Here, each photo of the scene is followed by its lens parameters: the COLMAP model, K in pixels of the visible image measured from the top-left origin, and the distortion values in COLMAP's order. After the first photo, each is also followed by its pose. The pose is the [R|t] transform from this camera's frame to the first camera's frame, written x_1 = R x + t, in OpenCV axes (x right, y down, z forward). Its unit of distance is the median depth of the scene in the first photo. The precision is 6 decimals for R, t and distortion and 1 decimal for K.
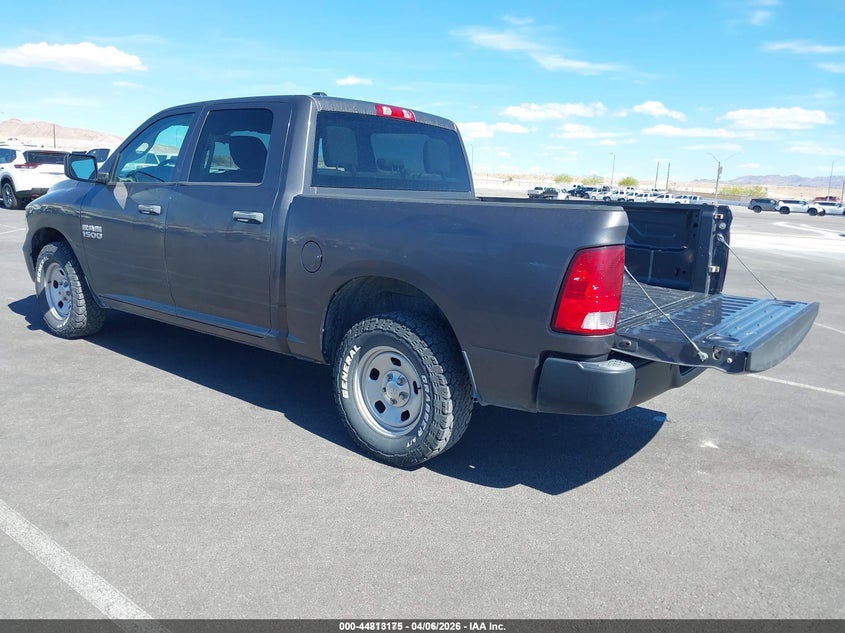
lens RADIAL K [[652.8, 0, 422.5], [0, 652.8, 316.5], [0, 0, 1]] dist [0.002881, -0.000987]
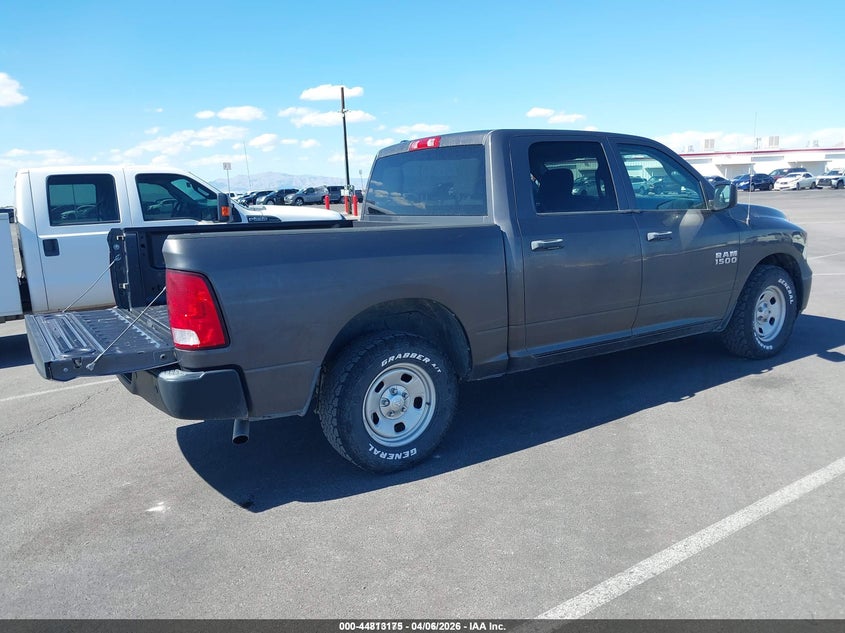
lens RADIAL K [[652.8, 0, 422.5], [0, 652.8, 316.5], [0, 0, 1]] dist [0.002881, -0.000987]
pose [[-0.308008, 0.123013, -0.943397, 1.052560], [-0.158588, 0.971094, 0.178402, -0.242823], [0.938073, 0.204561, -0.279596, 1.435760]]
